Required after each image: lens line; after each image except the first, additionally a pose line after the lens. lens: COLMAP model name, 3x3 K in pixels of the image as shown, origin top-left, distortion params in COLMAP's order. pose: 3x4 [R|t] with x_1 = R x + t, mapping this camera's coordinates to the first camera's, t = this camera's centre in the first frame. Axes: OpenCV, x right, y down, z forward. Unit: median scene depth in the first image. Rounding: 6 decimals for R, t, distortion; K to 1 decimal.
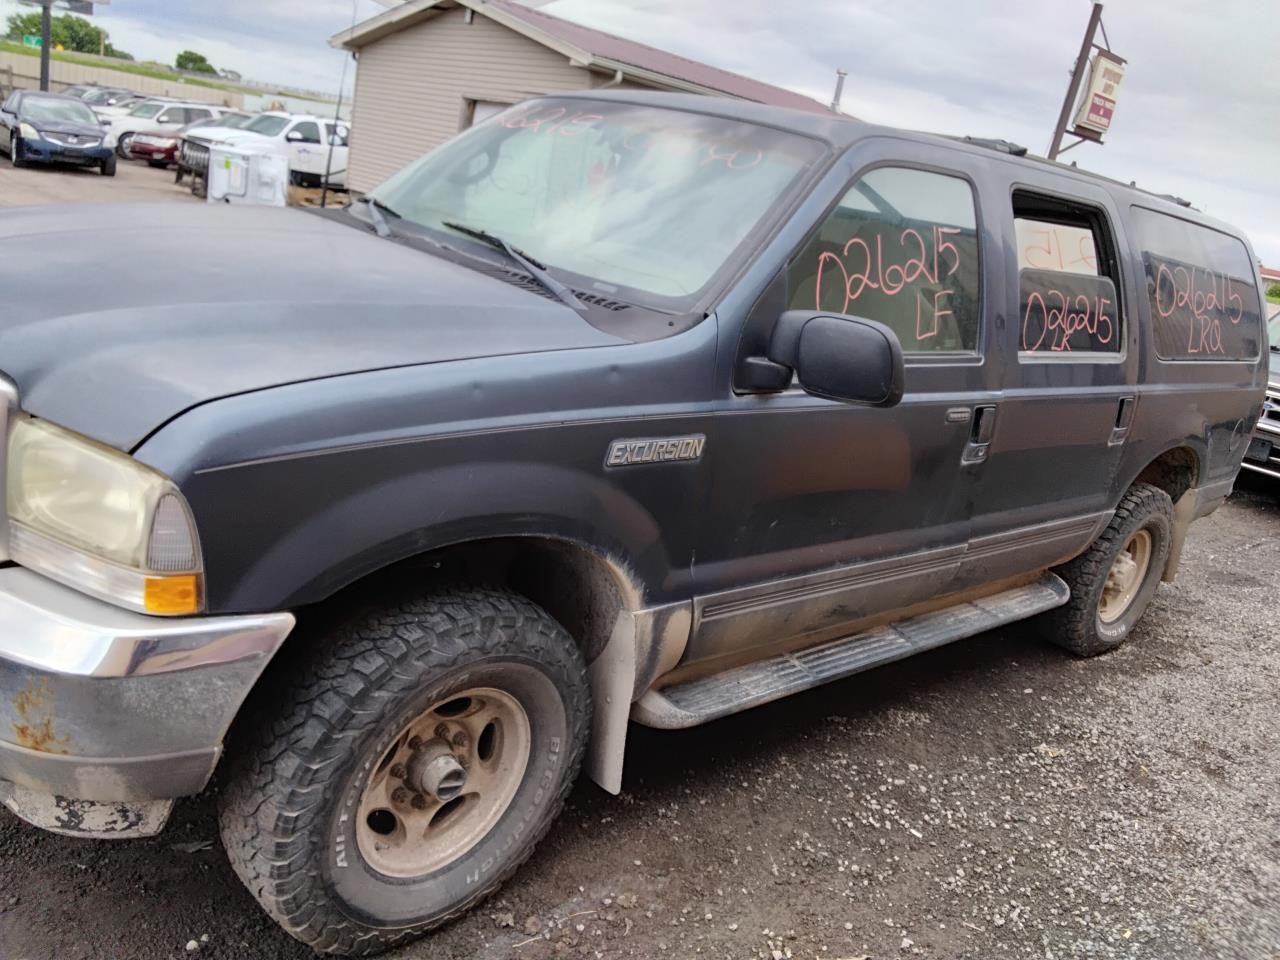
lens RADIAL K [[1022.7, 0, 642.2], [0, 1022.7, 479.6], [0, 0, 1]] dist [0.060508, -0.028903]
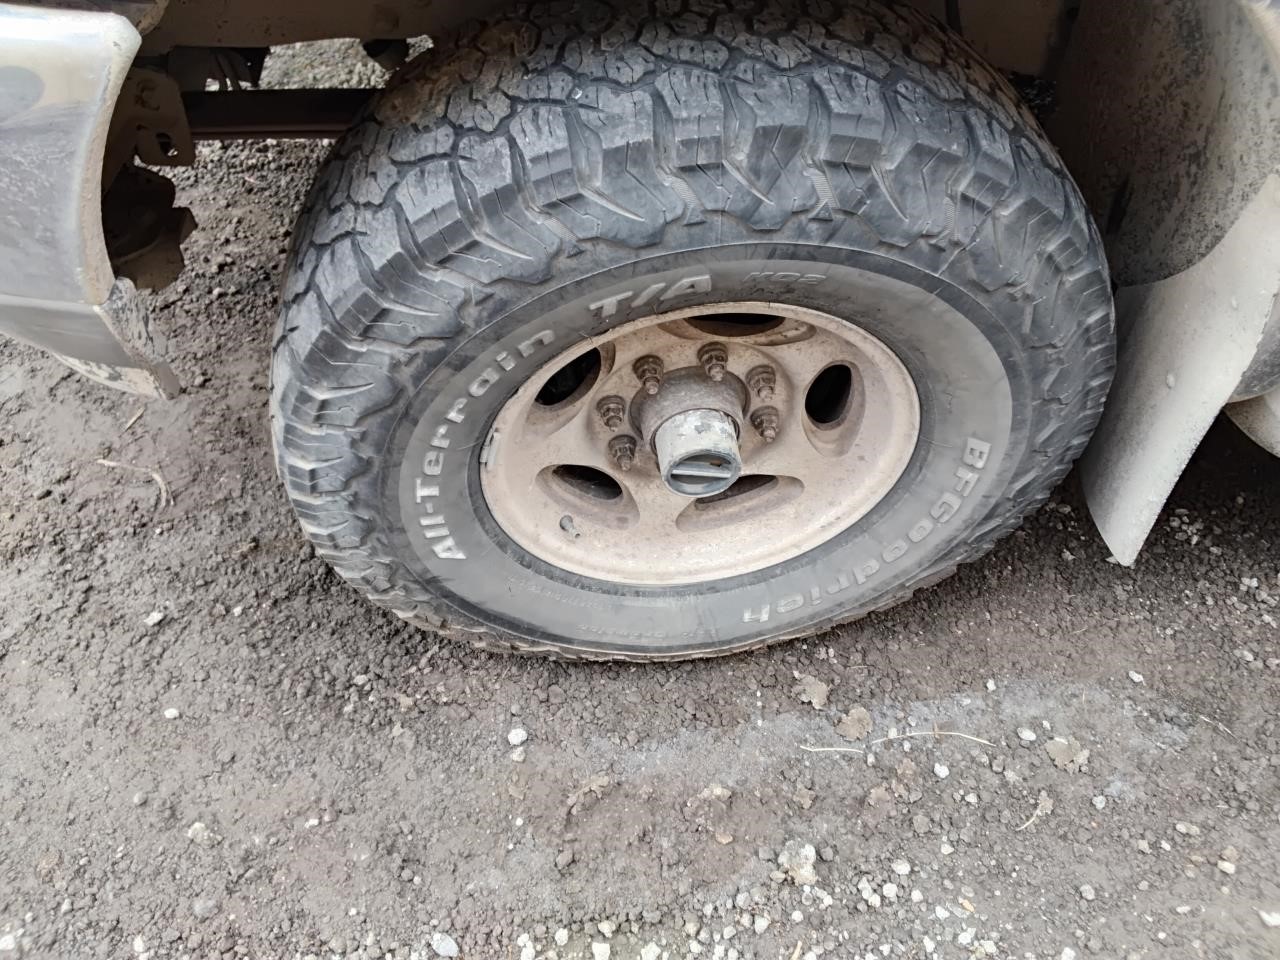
lens RADIAL K [[1022.7, 0, 646.6], [0, 1022.7, 476.5], [0, 0, 1]] dist [0.060508, -0.028903]
pose [[0.783049, 0.382624, -0.490339, 0.023415], [-0.072605, 0.839222, 0.538920, 0.049867], [0.617707, -0.386399, 0.684933, 0.676444]]
